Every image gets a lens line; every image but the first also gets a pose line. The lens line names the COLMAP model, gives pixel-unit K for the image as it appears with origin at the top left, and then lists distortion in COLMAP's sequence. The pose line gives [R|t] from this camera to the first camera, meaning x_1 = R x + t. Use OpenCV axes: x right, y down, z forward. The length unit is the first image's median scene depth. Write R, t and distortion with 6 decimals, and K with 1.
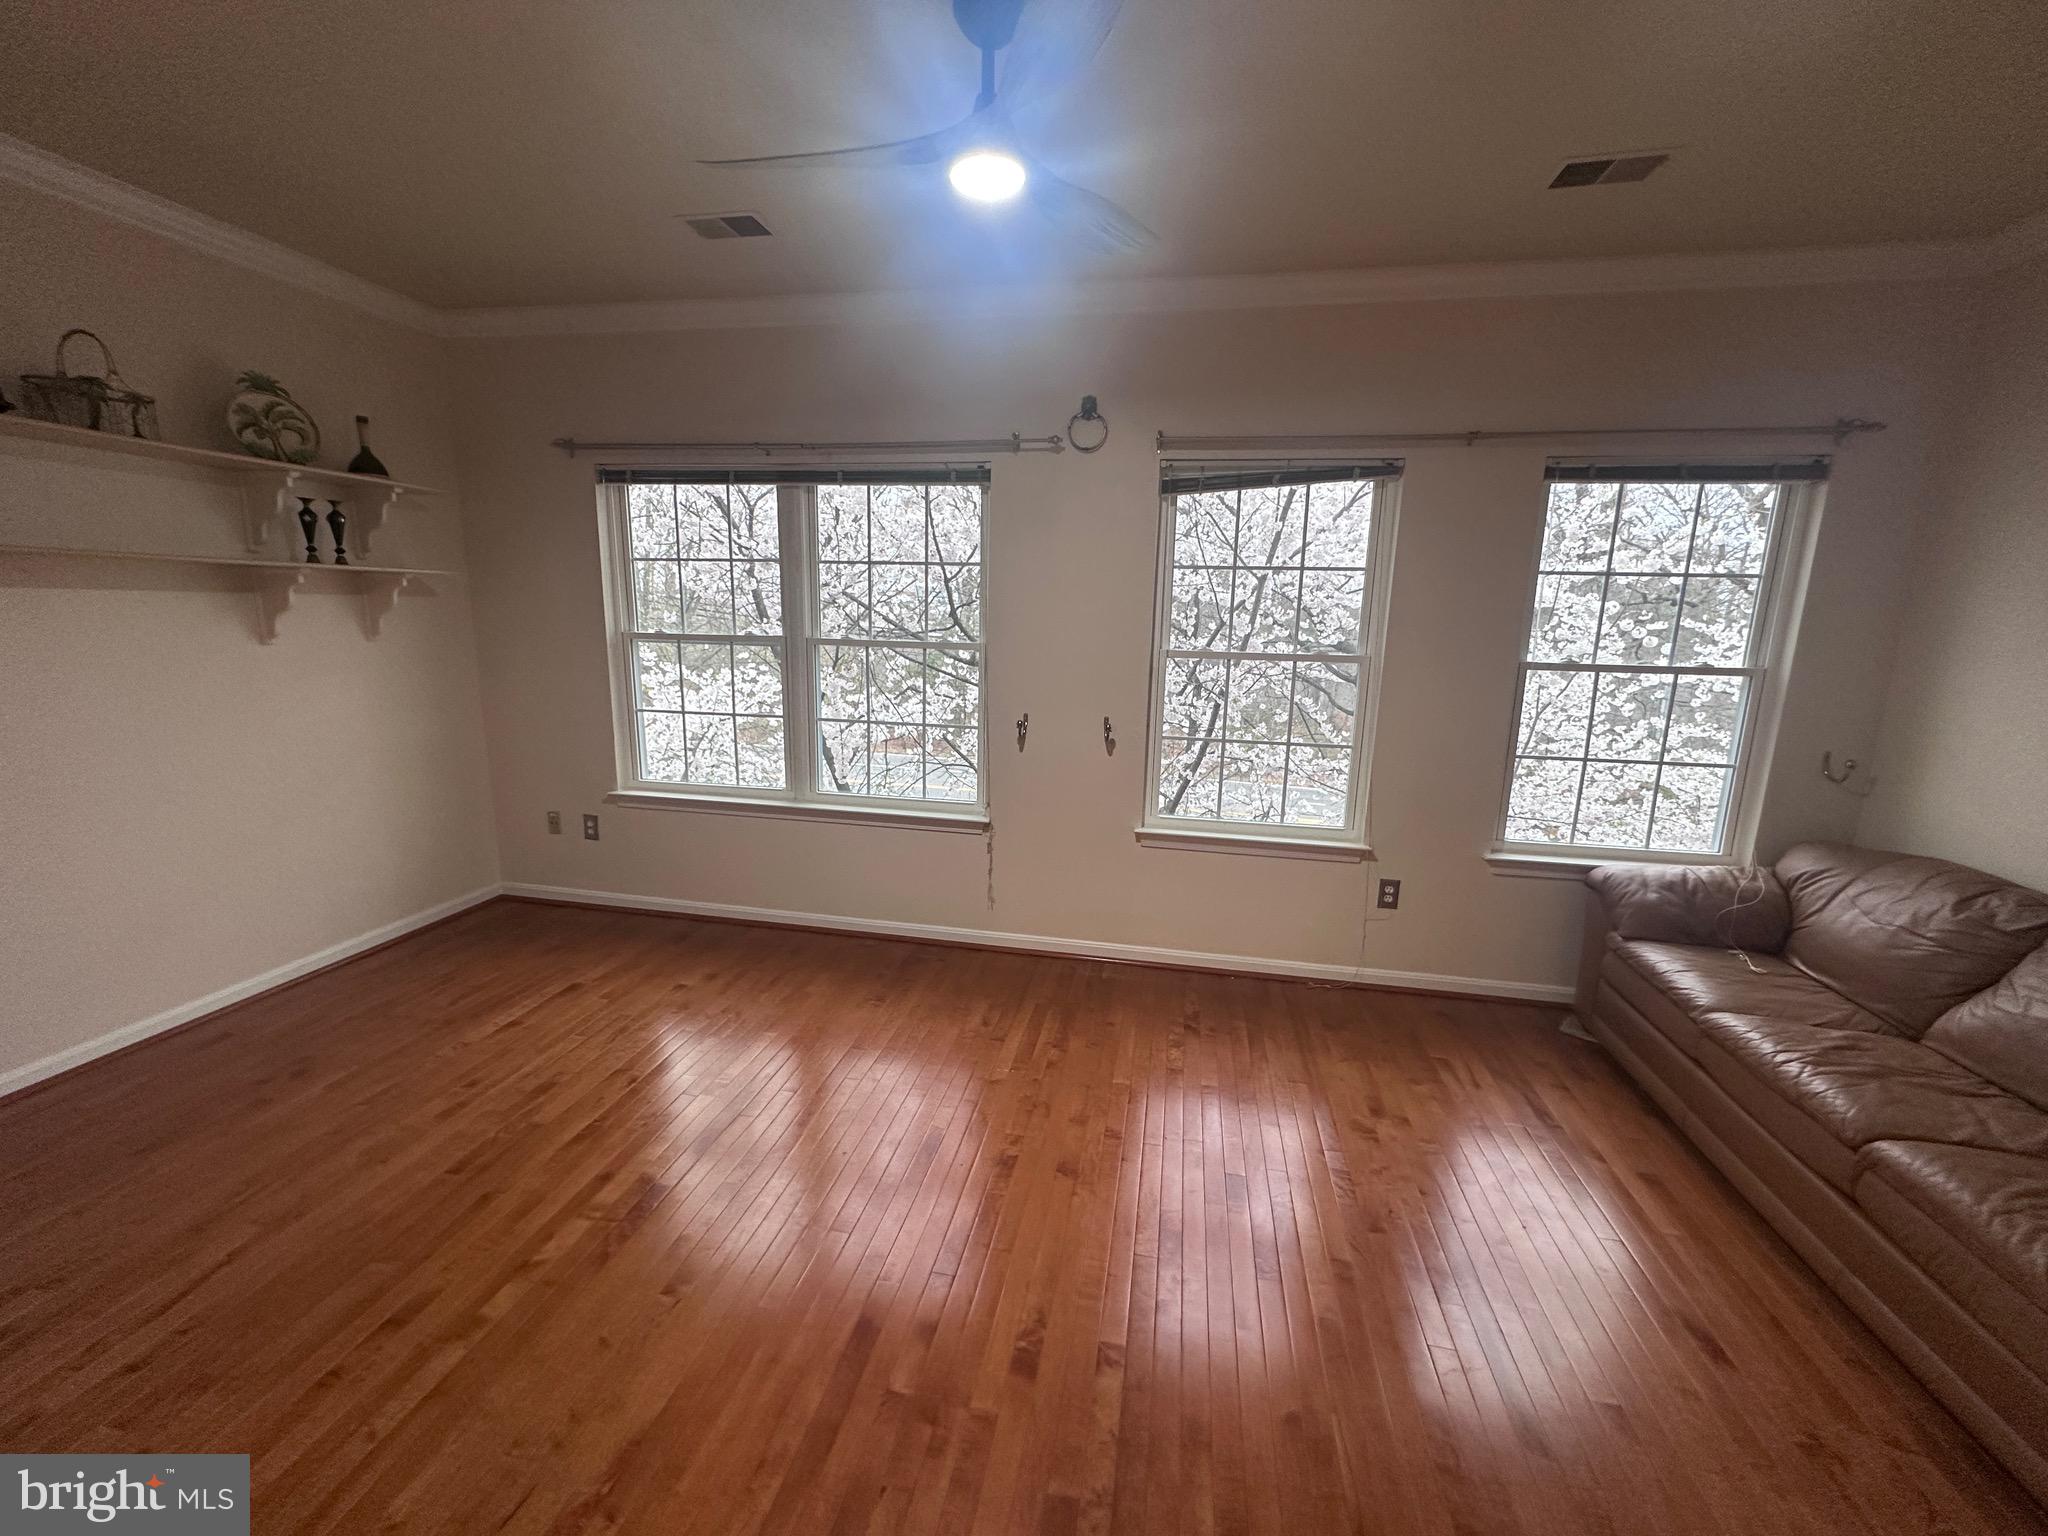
lens RADIAL K [[819.1, 0, 1029.8], [0, 819.1, 768.3], [0, 0, 1]] dist [-0.000161, 0.000088]
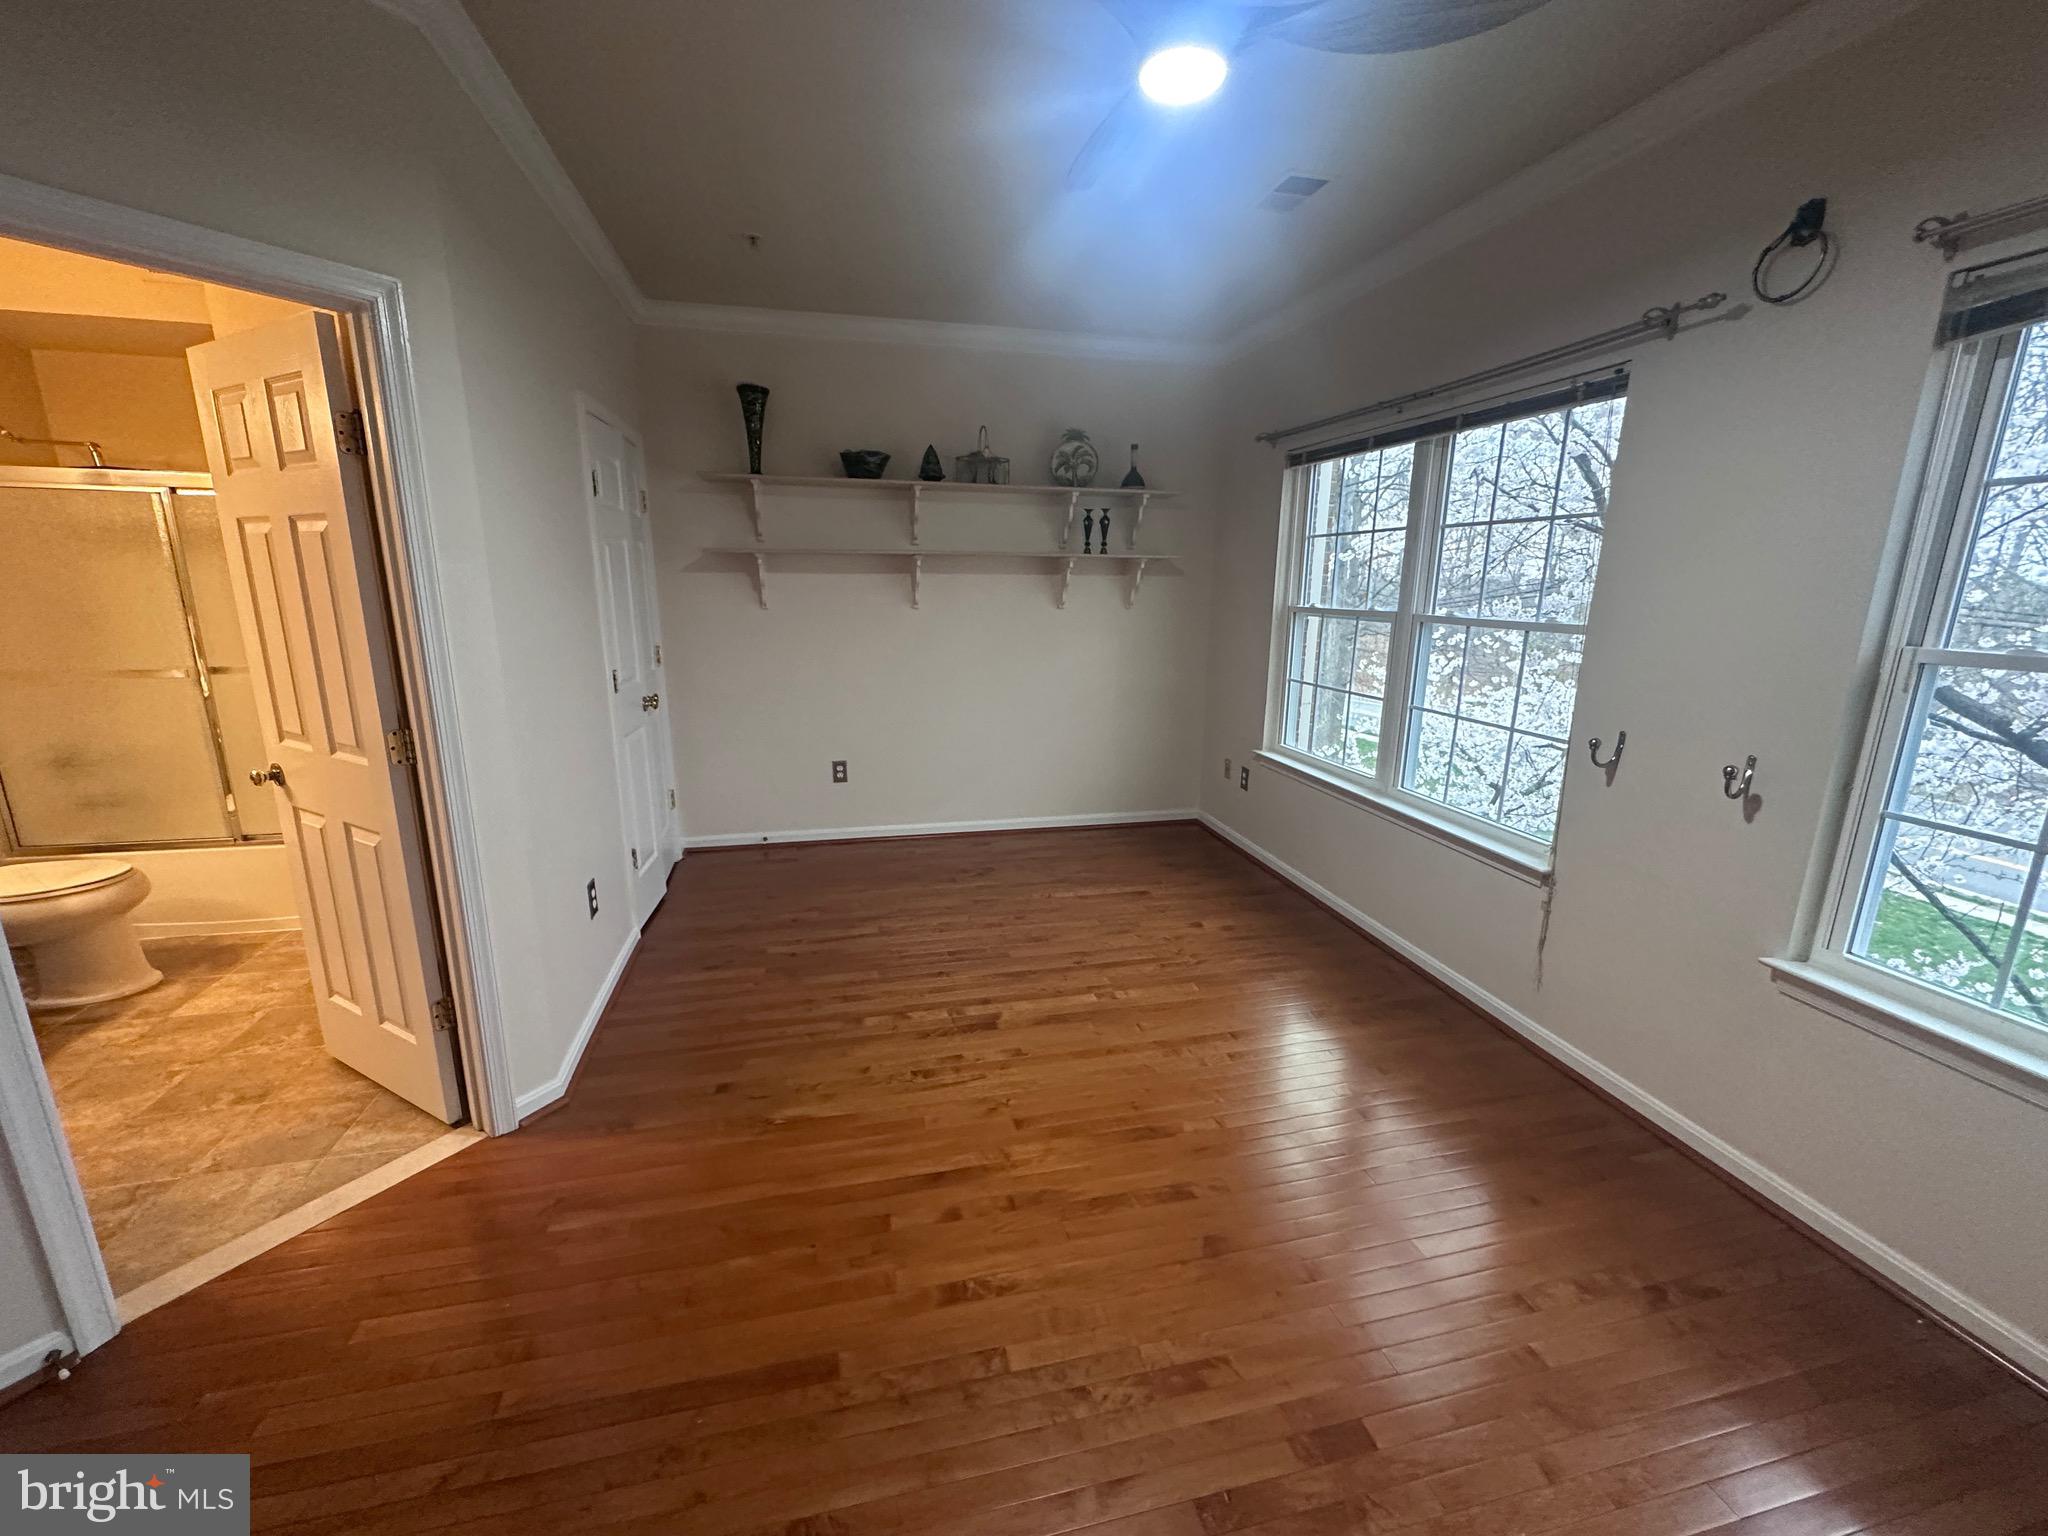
lens RADIAL K [[819.1, 0, 1019.2], [0, 819.1, 769.6], [0, 0, 1]] dist [-0.000161, 0.000088]
pose [[0.405296, 0.190181, -0.894185, 0.446139], [-0.172646, 0.976444, 0.129423, -0.041483], [0.897735, 0.101923, 0.428583, 0.297579]]
